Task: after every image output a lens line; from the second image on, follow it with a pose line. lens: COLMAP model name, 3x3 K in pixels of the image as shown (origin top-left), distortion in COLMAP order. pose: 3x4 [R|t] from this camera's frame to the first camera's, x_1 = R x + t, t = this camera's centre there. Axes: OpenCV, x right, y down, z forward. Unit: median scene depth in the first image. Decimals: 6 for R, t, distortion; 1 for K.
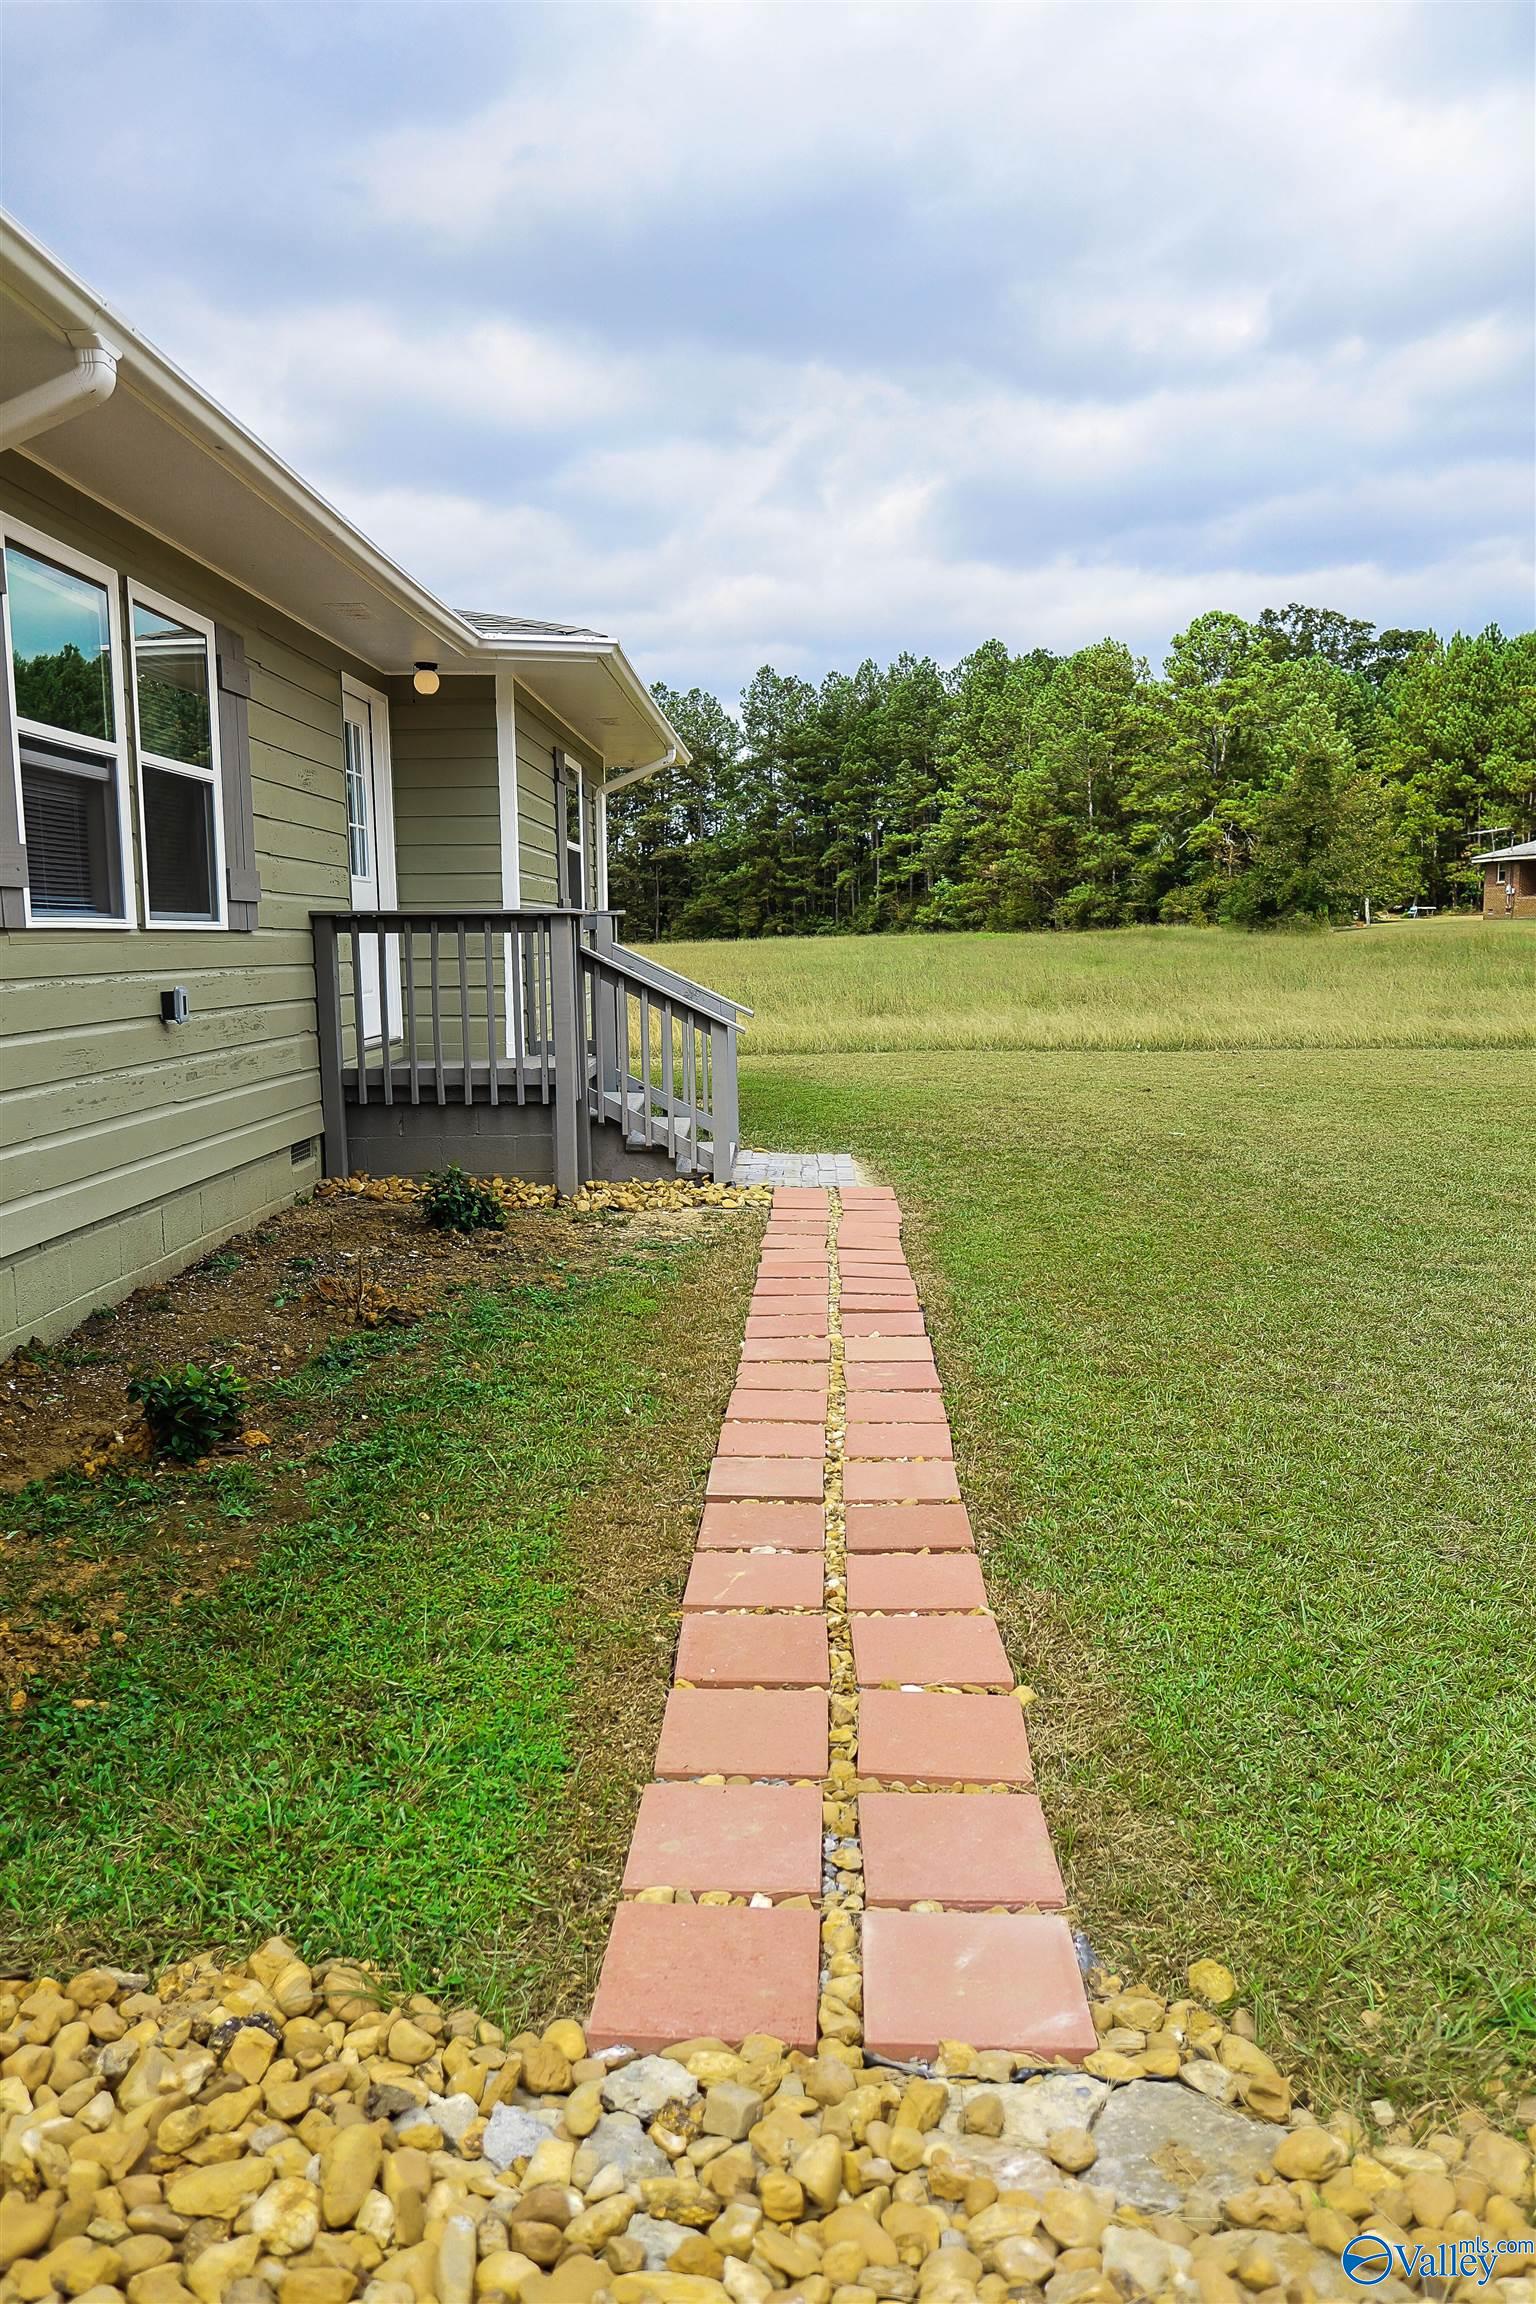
lens RADIAL K [[1654.9, 0, 768.0], [0, 1654.9, 1152.0], [0, 0, 1]] dist [-0.000573, 0.000866]
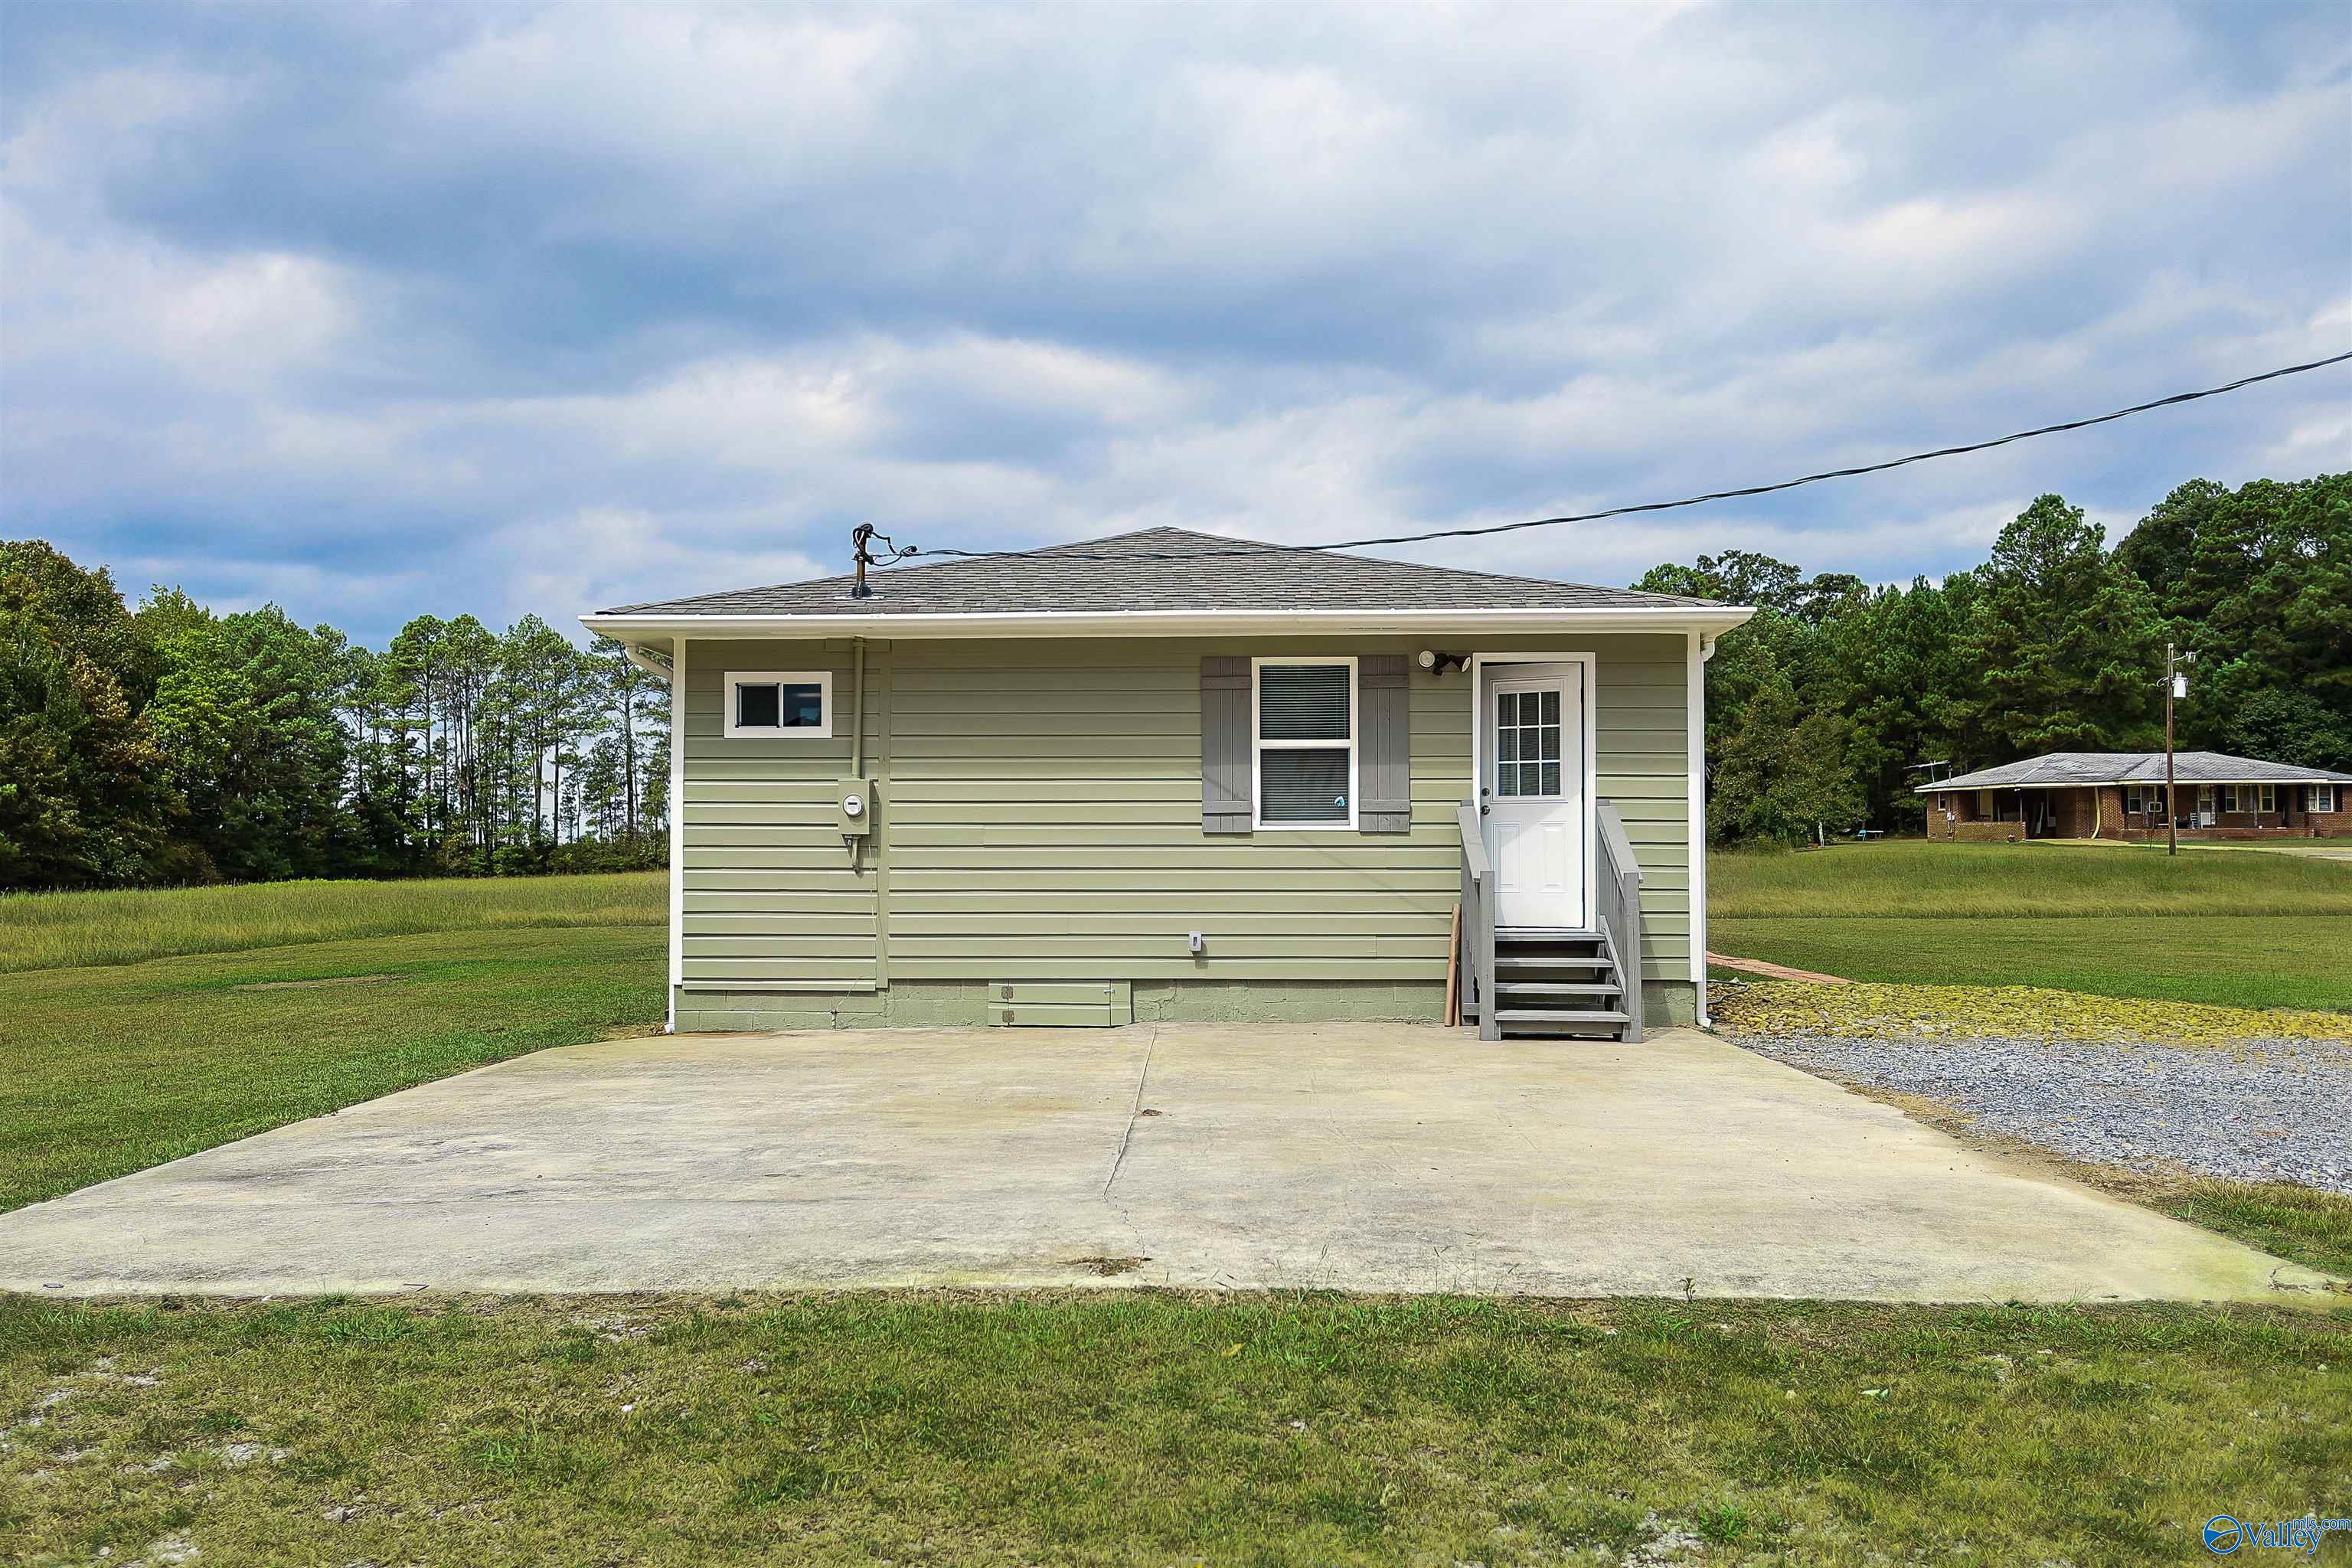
lens RADIAL K [[1689.4, 0, 1176.4], [0, 1689.4, 843.8], [0, 0, 1]] dist [-0.000573, 0.000866]
pose [[0.999880, 0.004569, -0.014815, -0.040852], [-0.006549, 0.990618, -0.136503, 0.013567], [0.014053, 0.136583, 0.990529, -0.096297]]
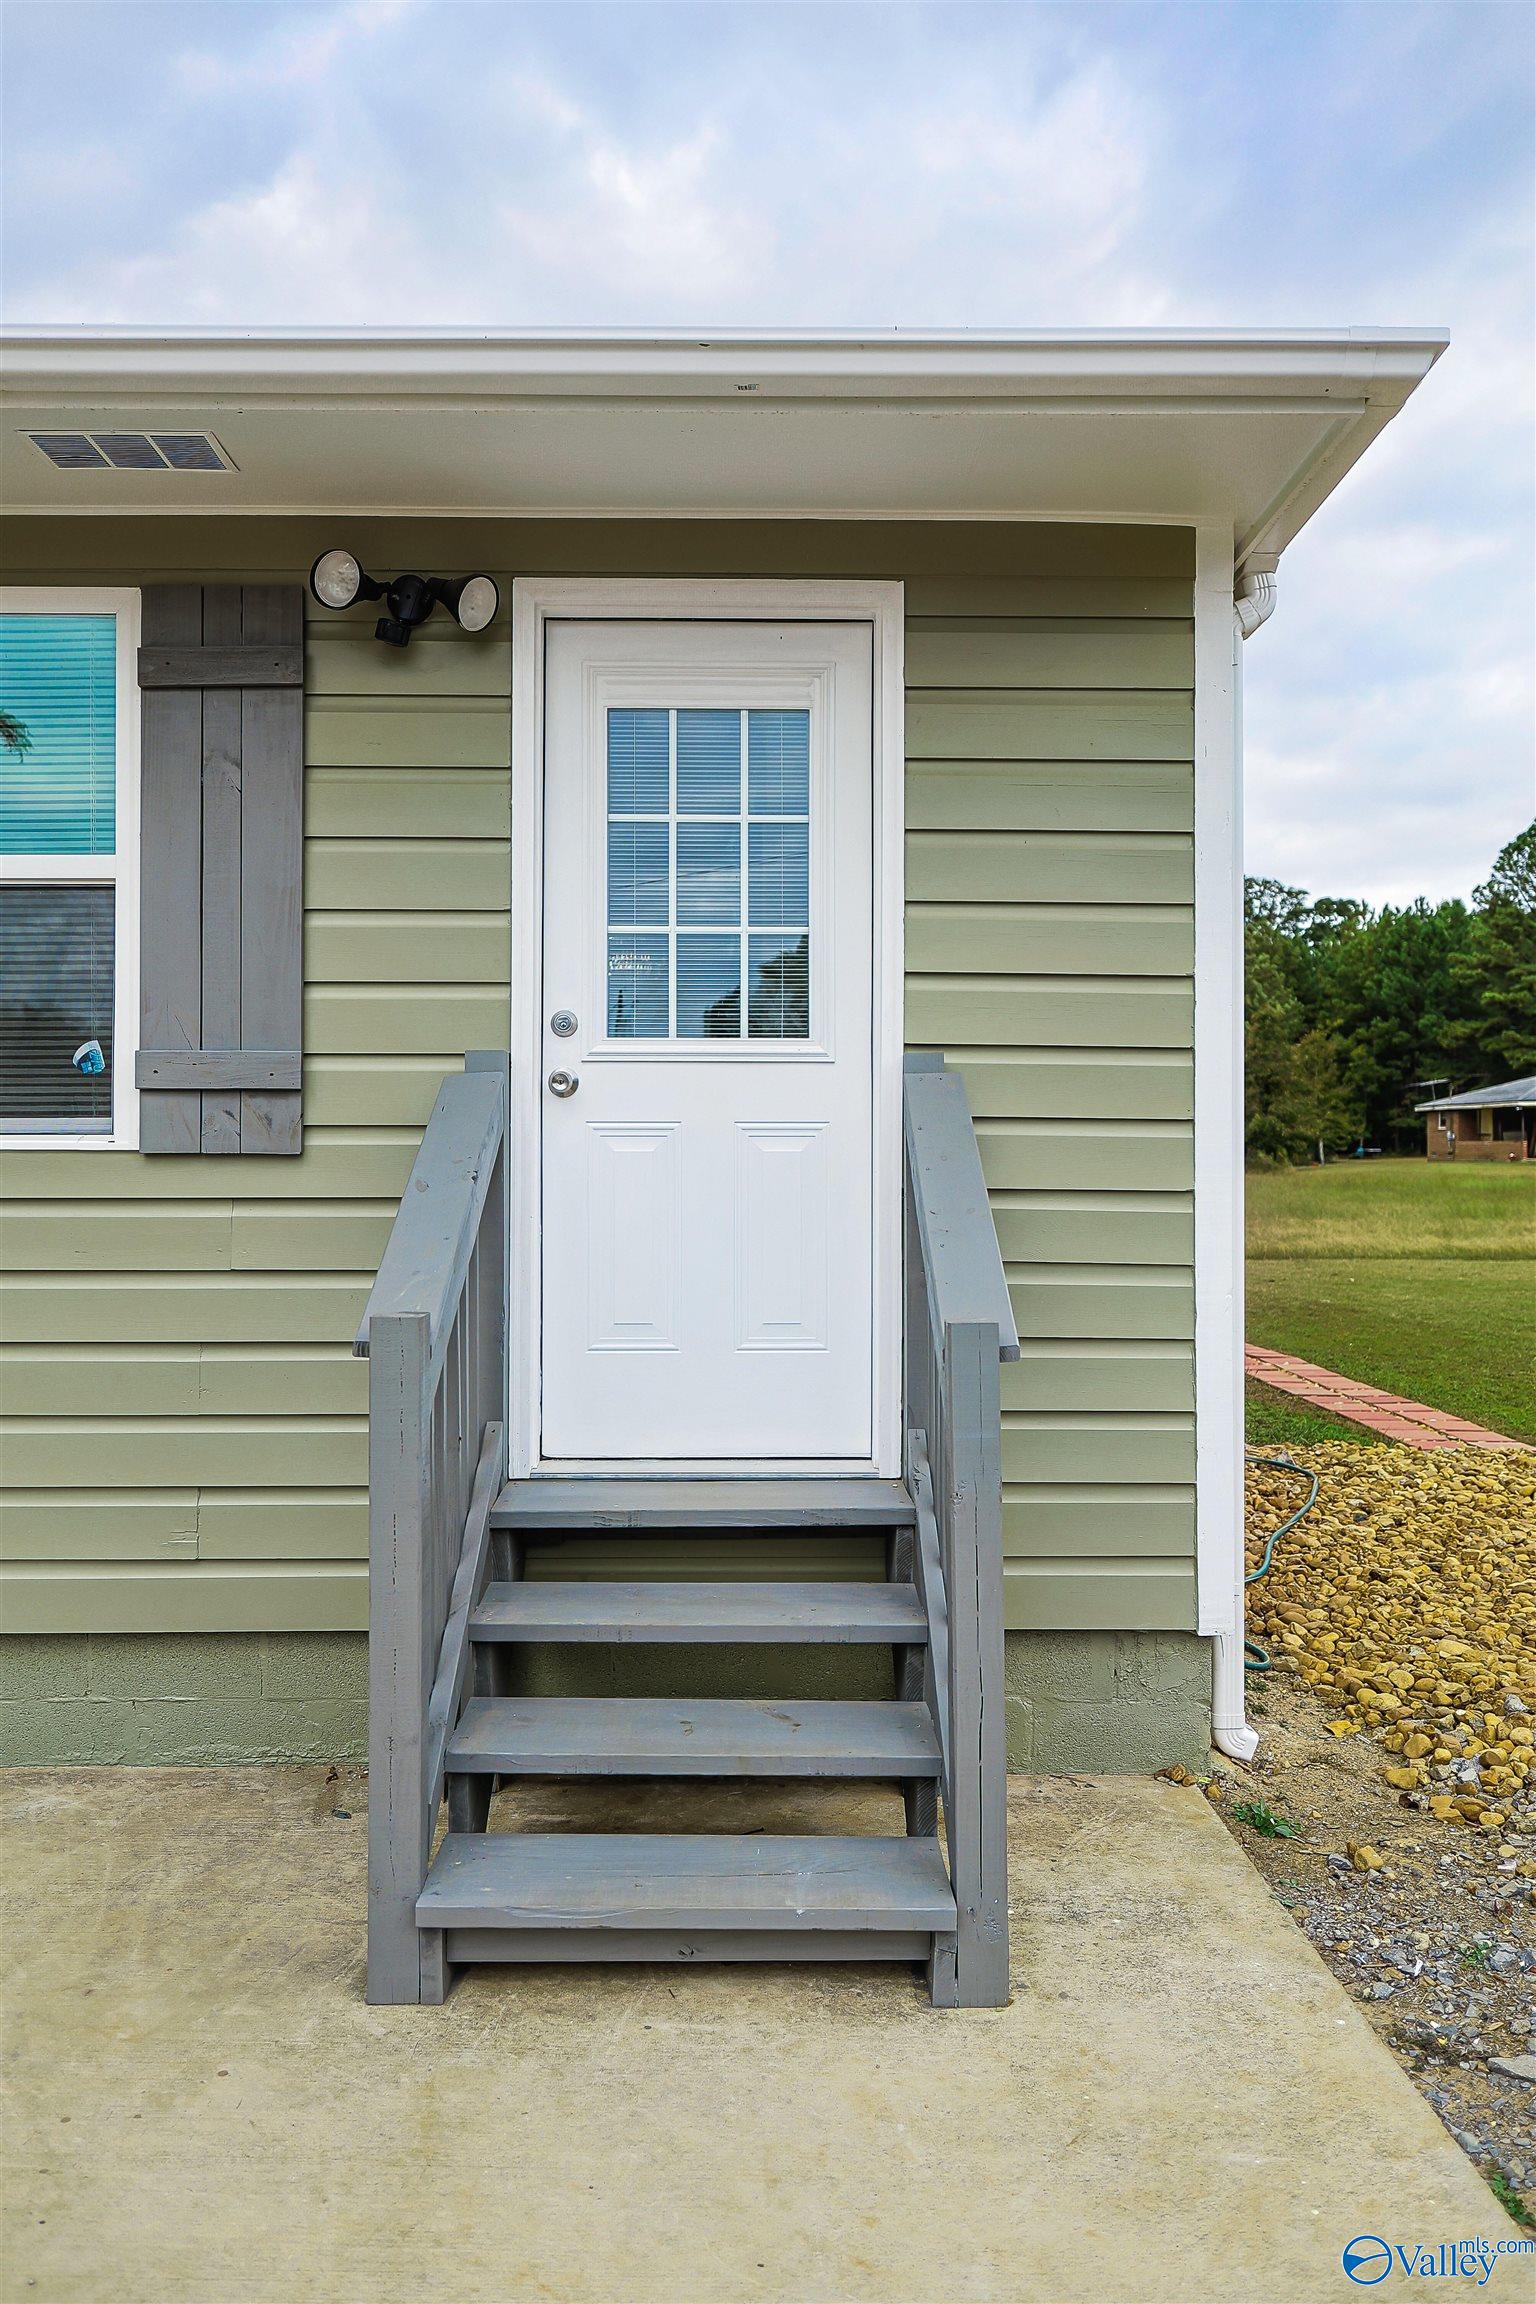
lens RADIAL K [[1623.2, 0, 811.5], [0, 1623.2, 1159.3], [0, 0, 1]] dist [-0.002926, 0.003727]
pose [[0.998721, 0.010487, 0.049452, -0.024542], [-0.003689, 0.990754, -0.135618, 0.005128], [-0.050417, 0.135262, 0.989526, -0.039941]]
